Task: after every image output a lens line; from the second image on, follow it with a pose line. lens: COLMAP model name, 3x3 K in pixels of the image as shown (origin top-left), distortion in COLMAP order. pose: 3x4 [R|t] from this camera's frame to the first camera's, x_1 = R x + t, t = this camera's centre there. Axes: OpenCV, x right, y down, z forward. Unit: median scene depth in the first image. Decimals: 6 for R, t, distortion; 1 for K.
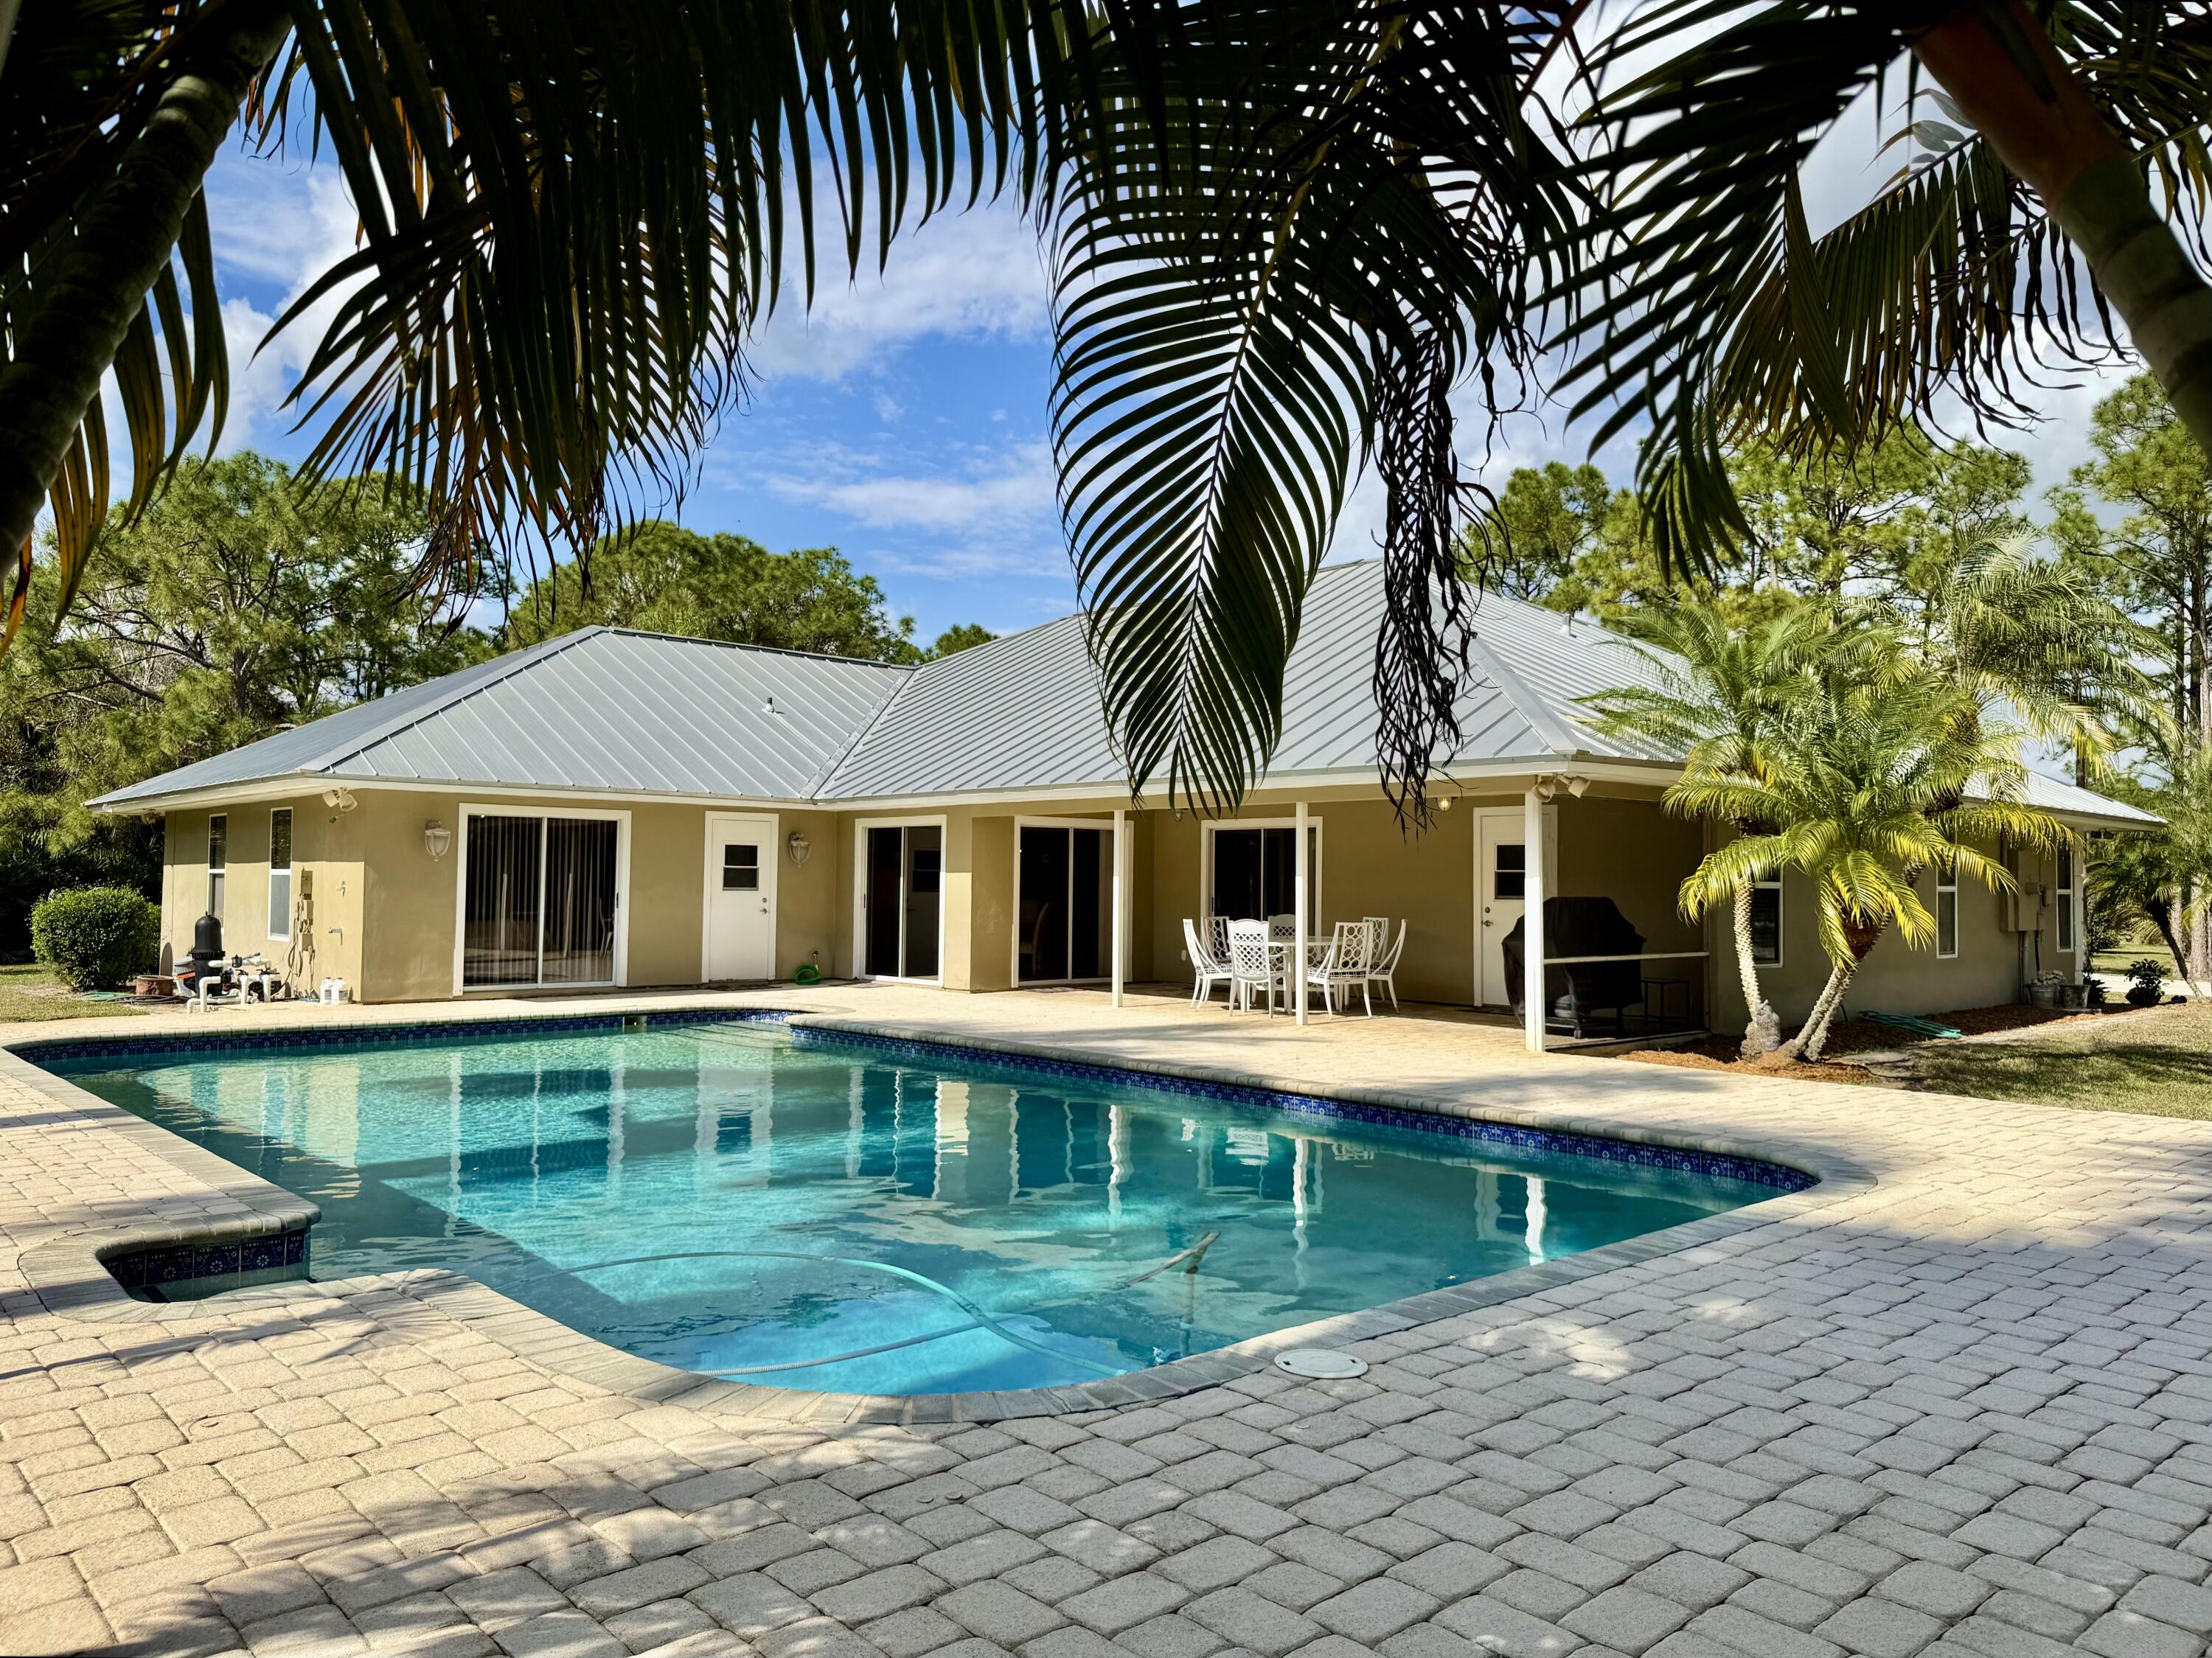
lens RADIAL K [[1552.9, 0, 1106.0], [0, 1552.9, 829.0], [0, 0, 1]] dist [0.190139, -0.288576]
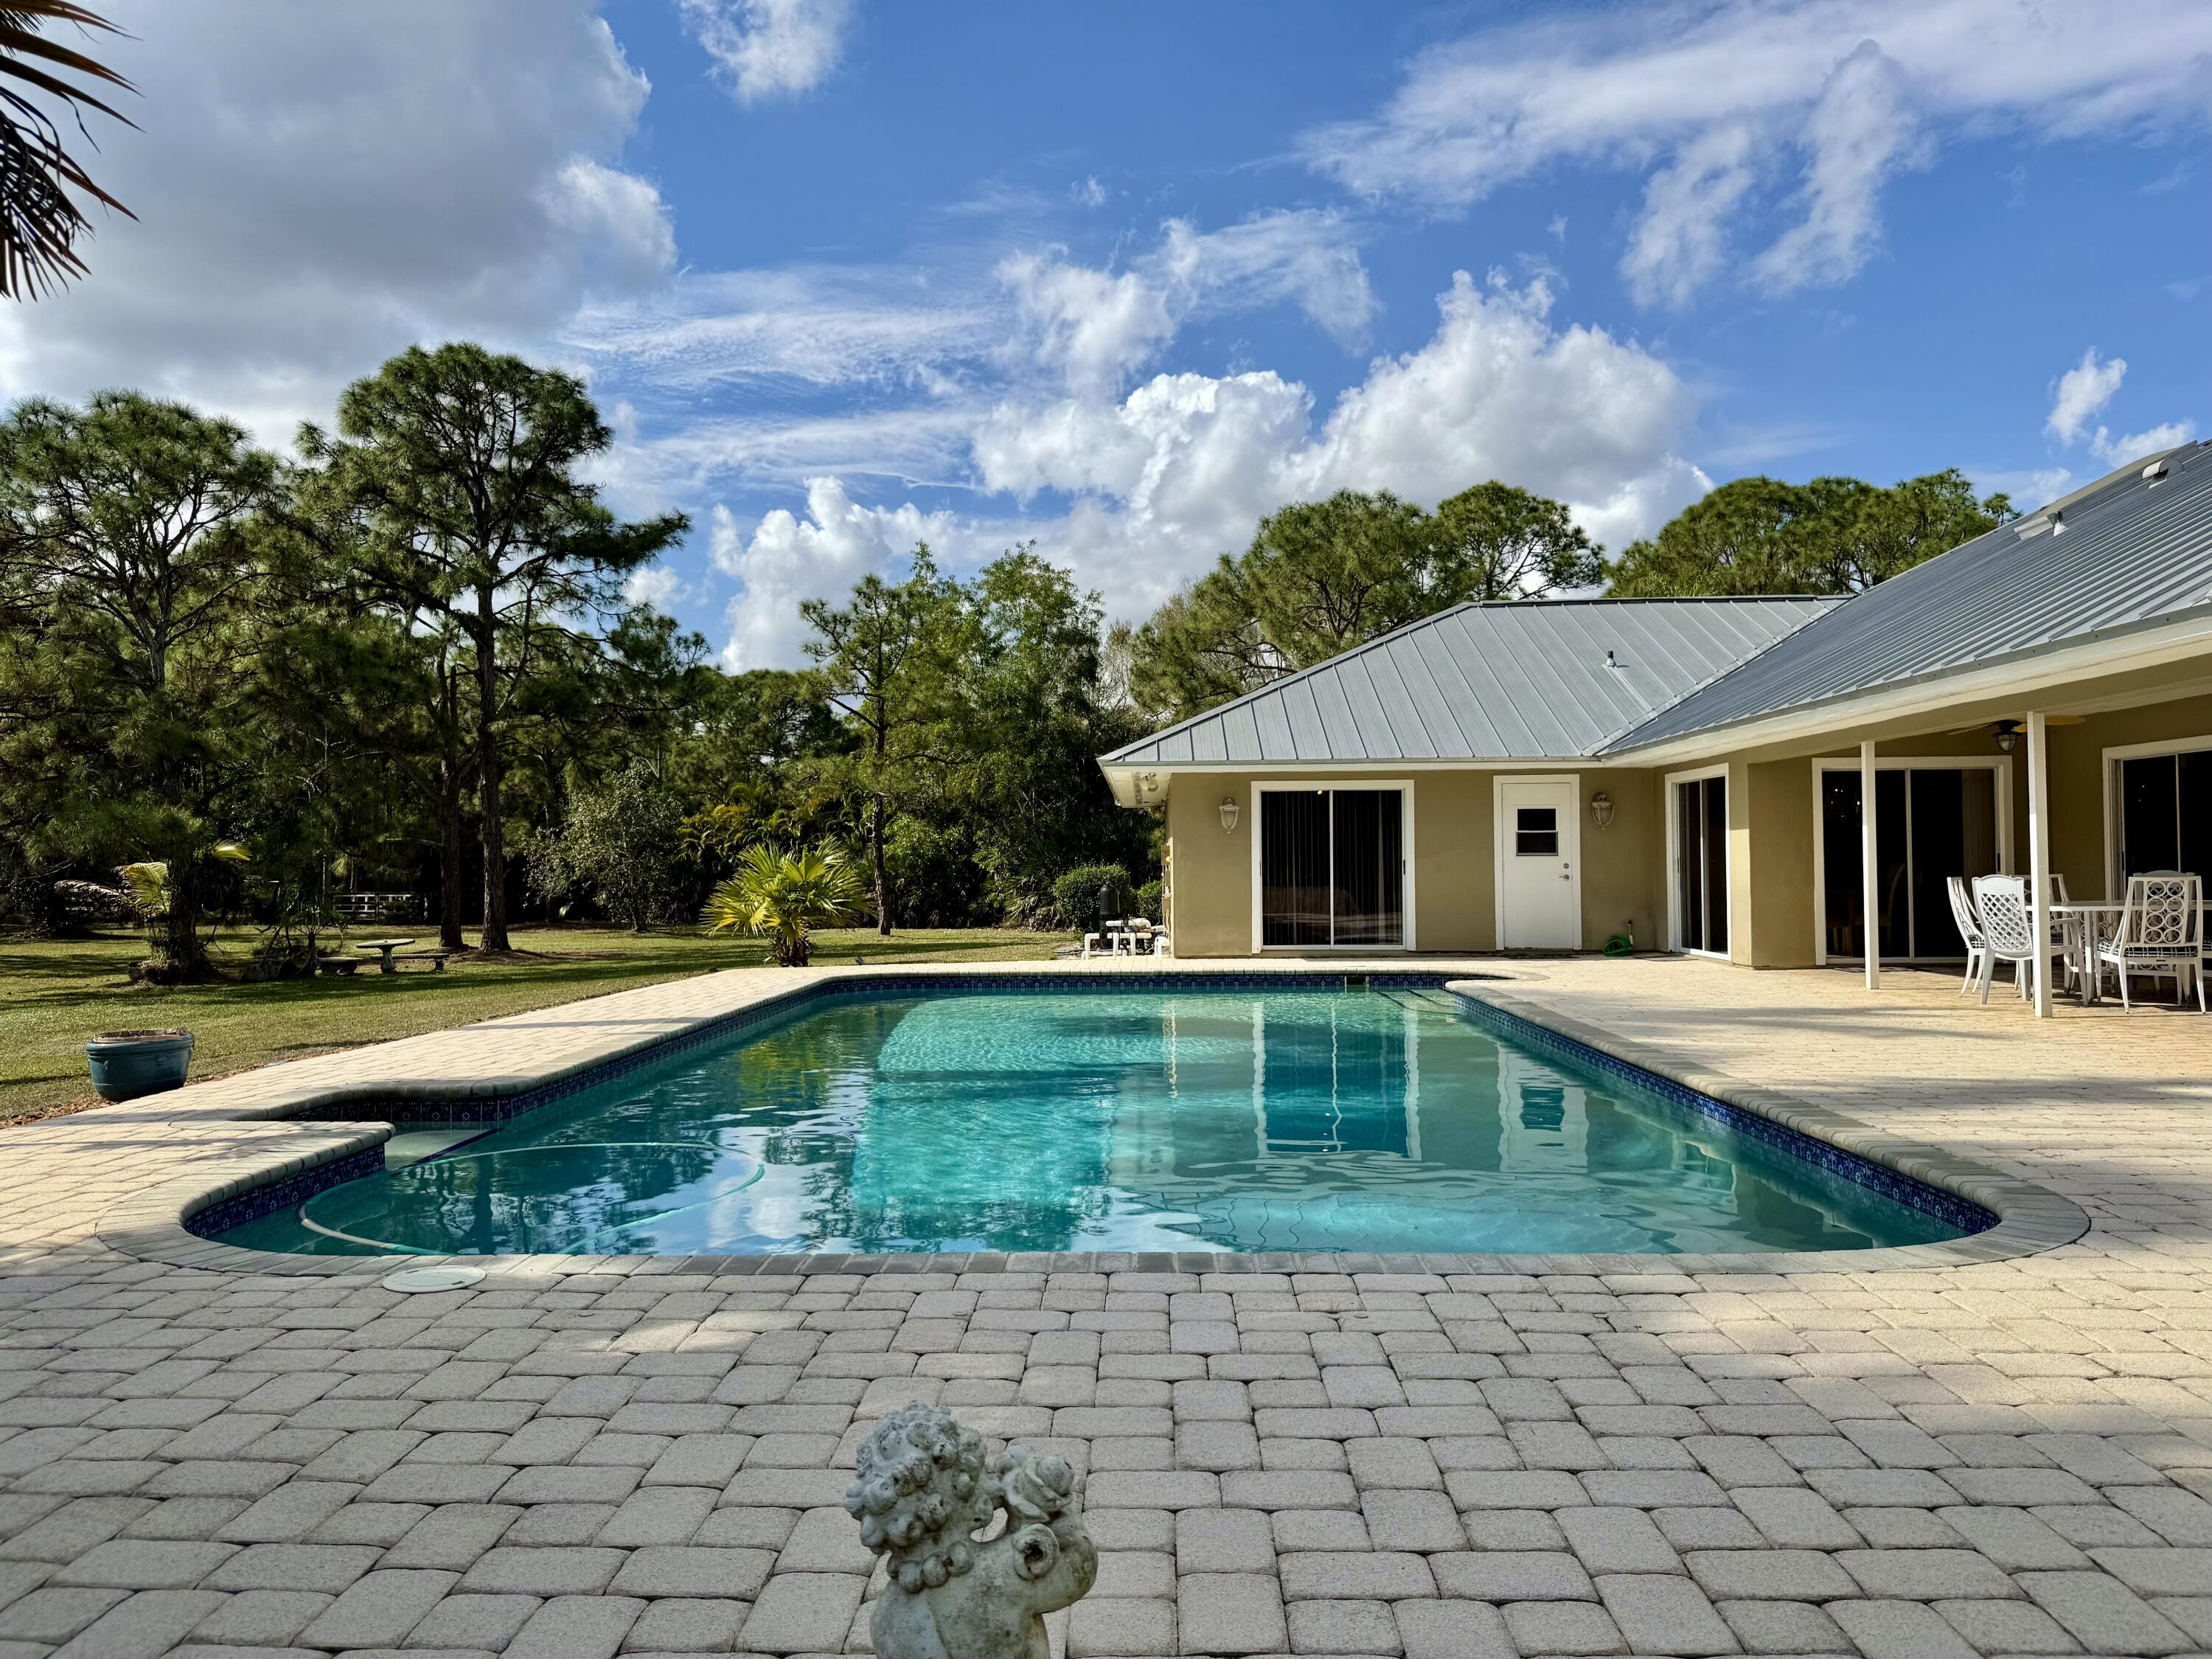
lens RADIAL K [[1558.8, 0, 1108.0], [0, 1558.8, 818.6], [0, 0, 1]] dist [0.007755, -0.016289]
pose [[0.721792, -0.039164, -0.691001, 0.246971], [0.042814, 0.999012, -0.011900, 0.016918], [0.690784, -0.020995, 0.722756, 0.130546]]
